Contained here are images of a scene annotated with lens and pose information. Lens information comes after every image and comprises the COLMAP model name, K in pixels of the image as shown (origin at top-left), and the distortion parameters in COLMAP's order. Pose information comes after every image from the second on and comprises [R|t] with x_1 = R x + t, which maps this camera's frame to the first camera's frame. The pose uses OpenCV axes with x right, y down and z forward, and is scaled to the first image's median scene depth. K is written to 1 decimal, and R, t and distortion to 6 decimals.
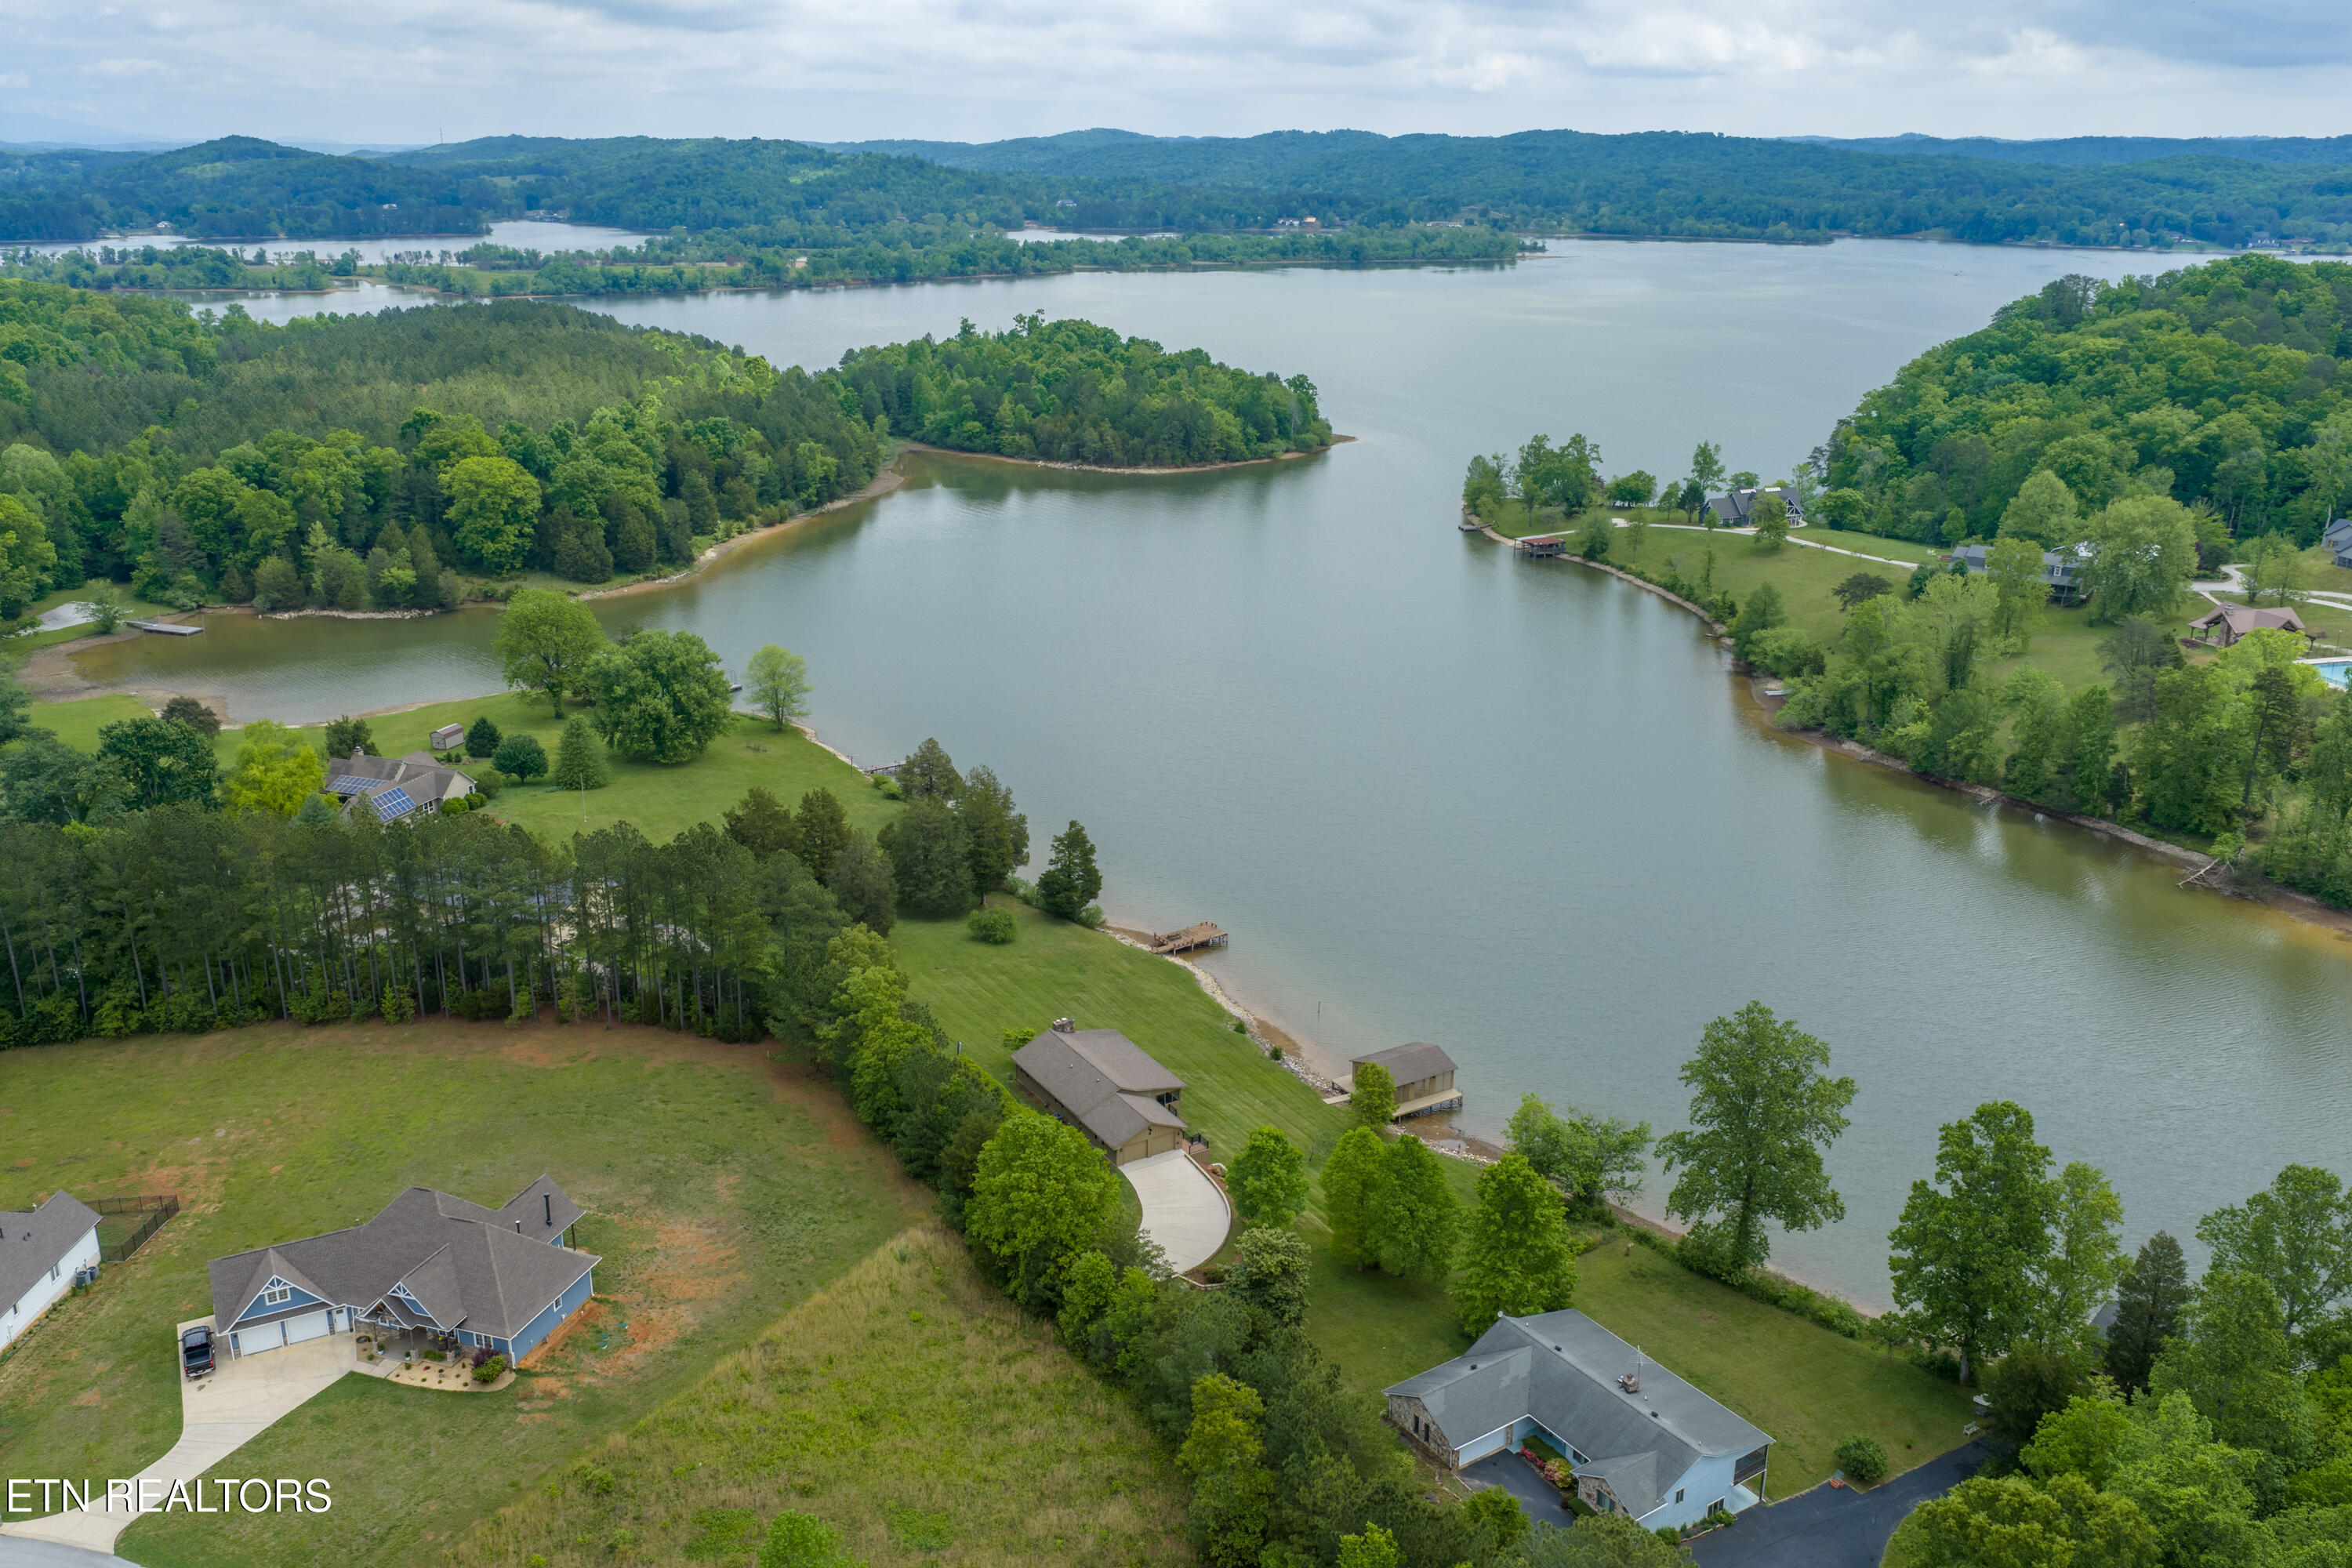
lens RADIAL K [[1937.5, 0, 1182.6], [0, 1937.5, 831.0], [0, 0, 1]] dist [0.017419, -0.035813]
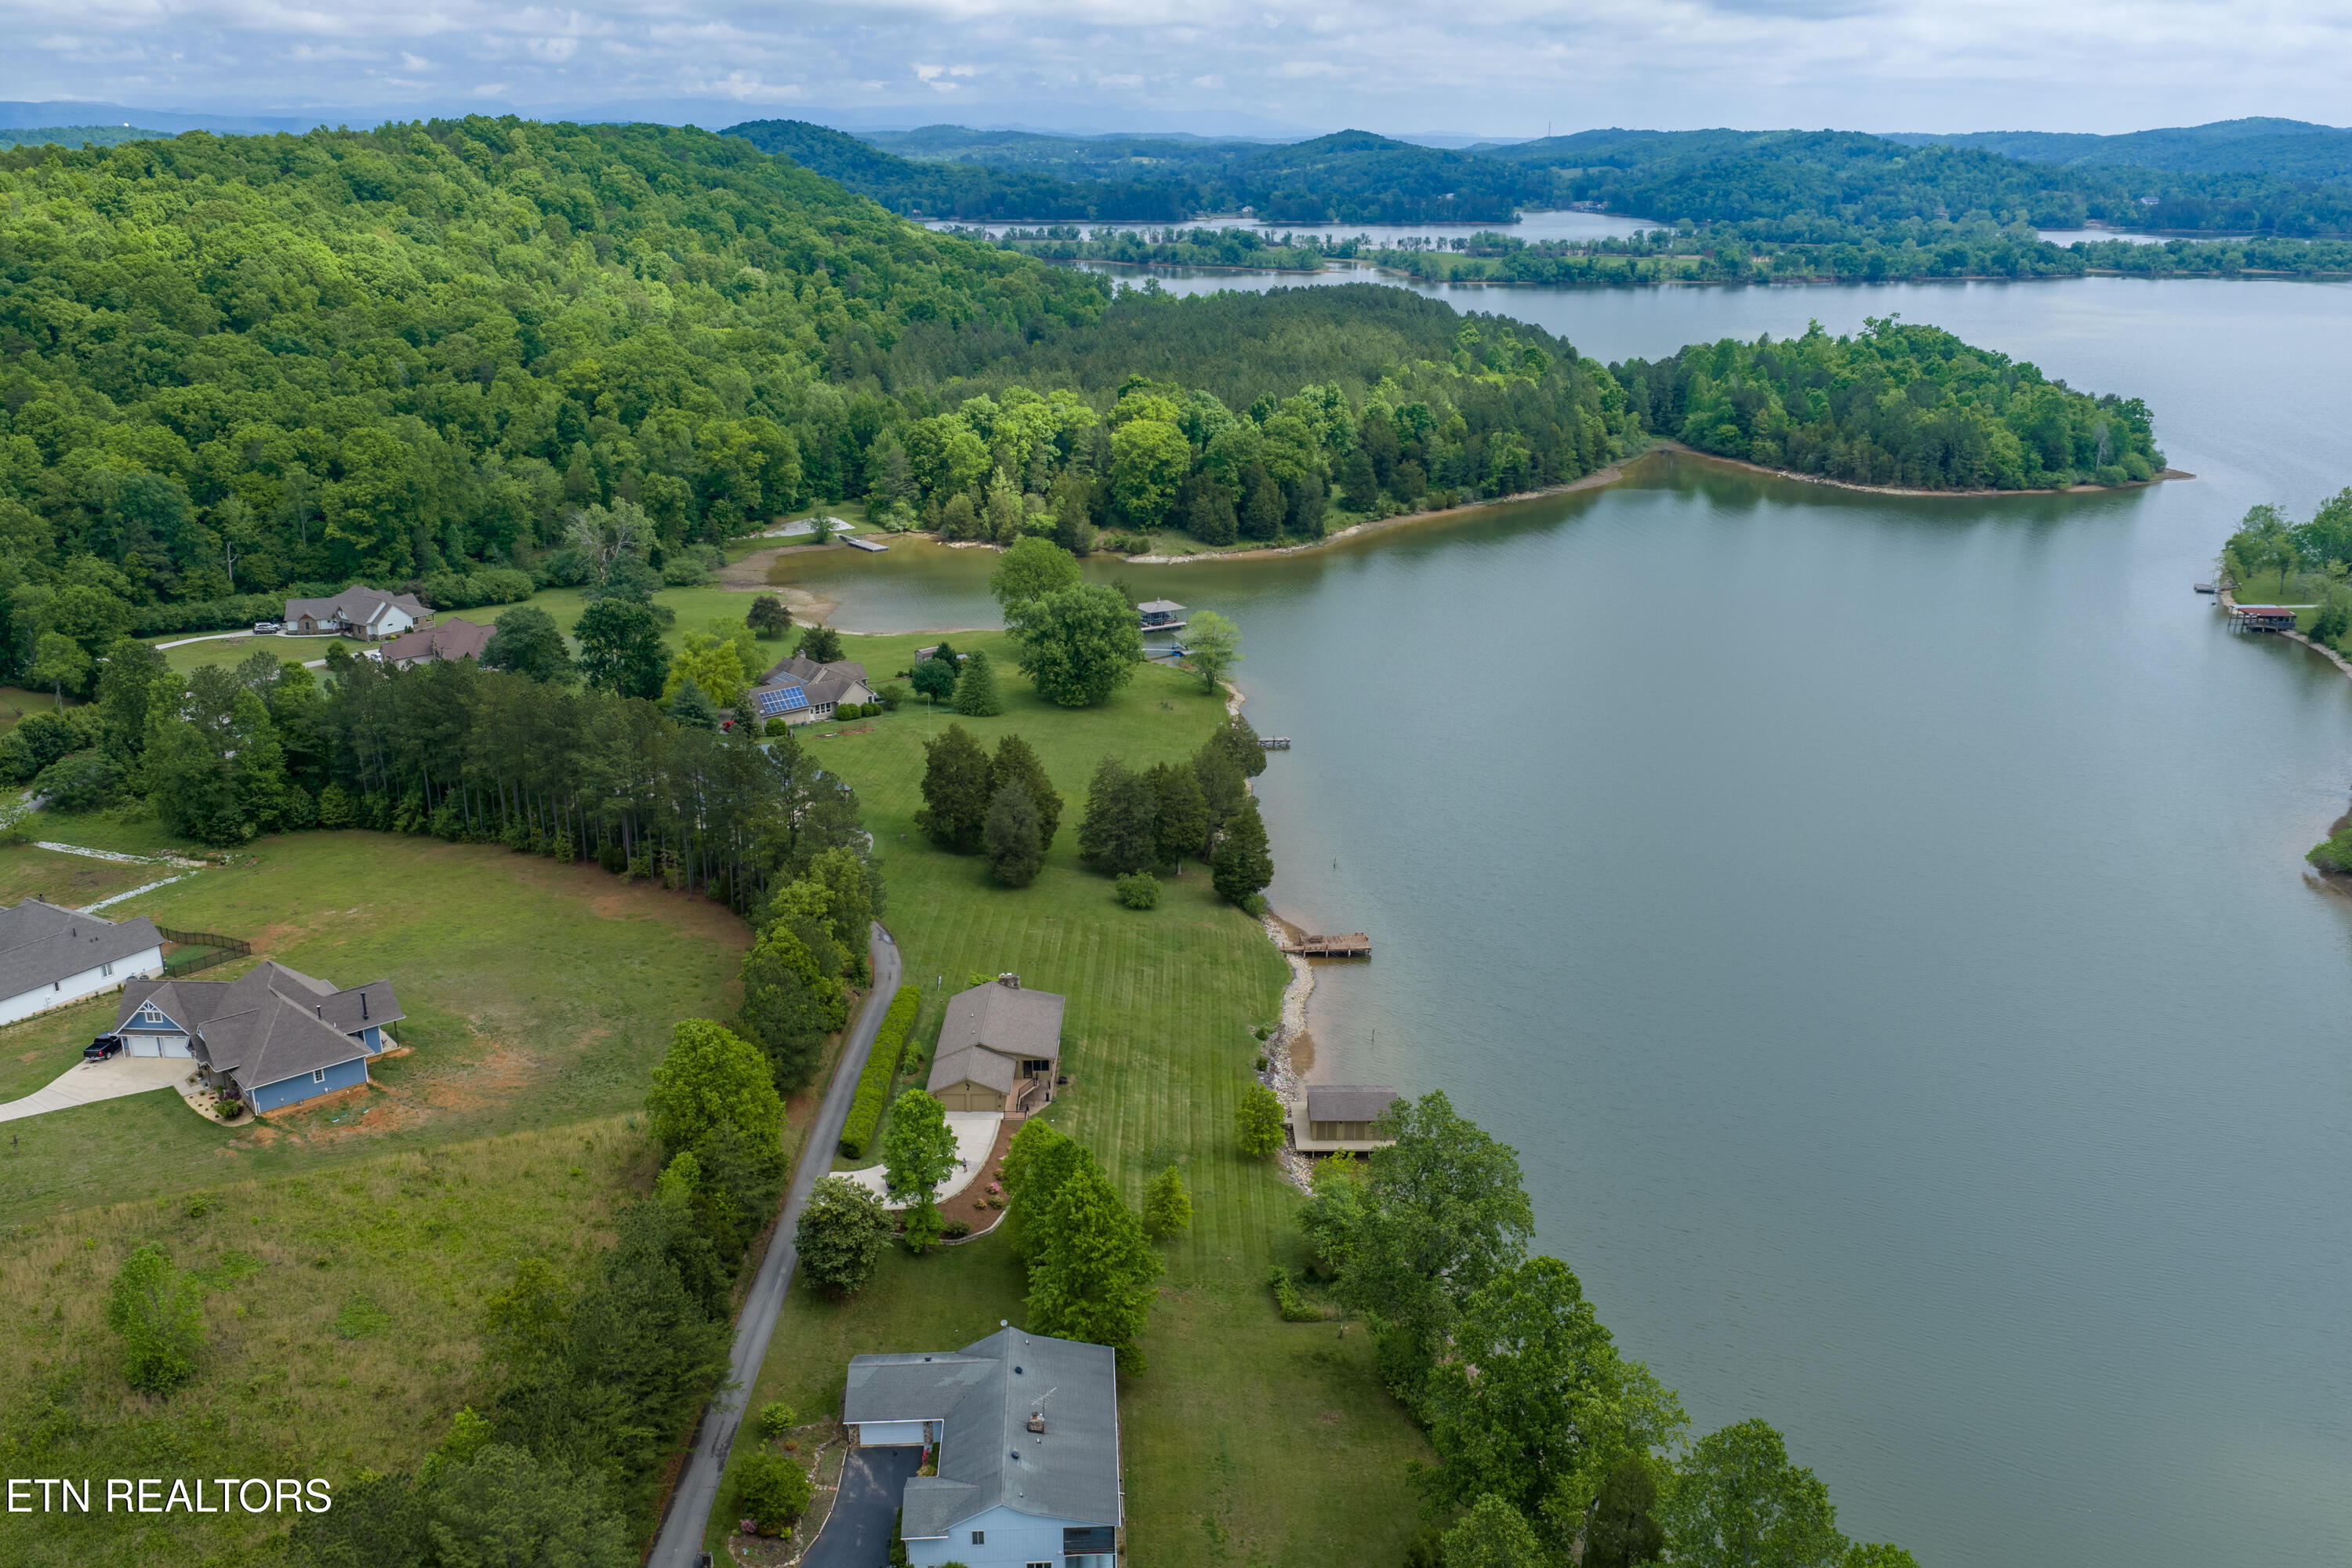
lens RADIAL K [[1937.5, 0, 1182.6], [0, 1937.5, 831.0], [0, 0, 1]] dist [0.017419, -0.035813]
pose [[0.855524, 0.172404, -0.488217, 0.164848], [-0.170802, 0.984125, 0.048222, -0.014402], [0.488780, 0.042133, 0.871389, 0.043413]]
